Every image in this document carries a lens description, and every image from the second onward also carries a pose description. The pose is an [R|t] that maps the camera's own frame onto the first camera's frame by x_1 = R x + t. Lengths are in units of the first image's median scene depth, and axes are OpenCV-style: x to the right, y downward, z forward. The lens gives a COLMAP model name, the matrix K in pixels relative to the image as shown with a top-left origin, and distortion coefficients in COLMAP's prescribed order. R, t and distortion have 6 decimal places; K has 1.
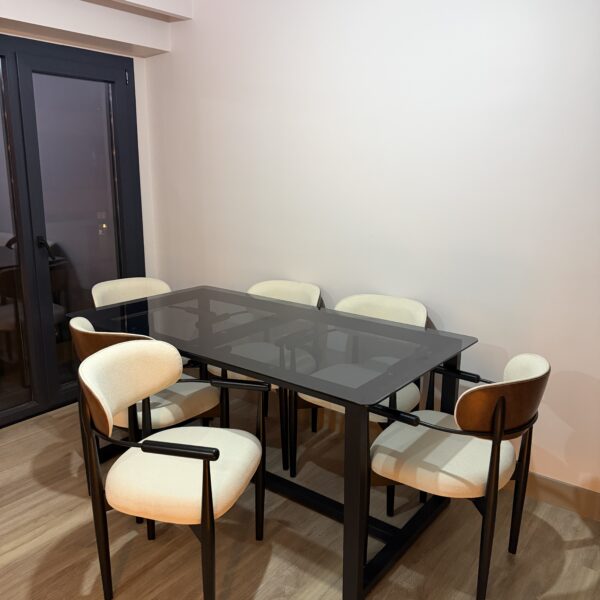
lens RADIAL K [[562.8, 0, 300.0], [0, 562.8, 300.0], [0, 0, 1]] dist [0.005148, -0.027025]
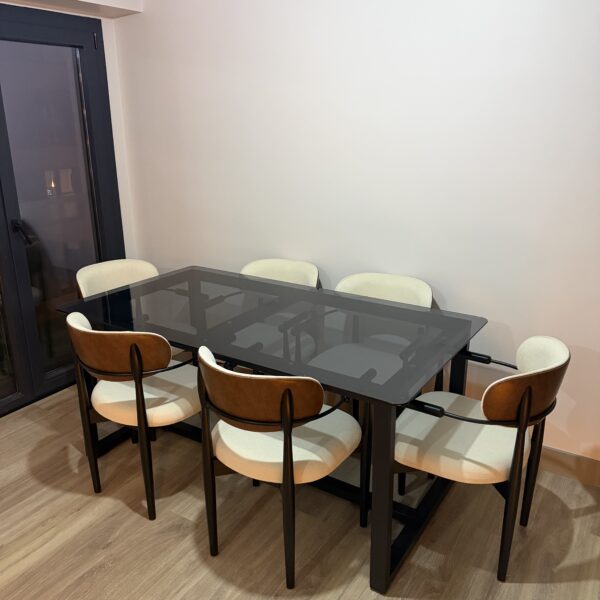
lens RADIAL K [[562.8, 0, 300.0], [0, 562.8, 300.0], [0, 0, 1]] dist [0.005148, -0.027025]
pose [[0.996412, -0.039504, 0.074853, -0.086416], [0.033012, 0.995743, 0.086059, -0.061017], [-0.077933, -0.083279, 0.993474, 0.033960]]
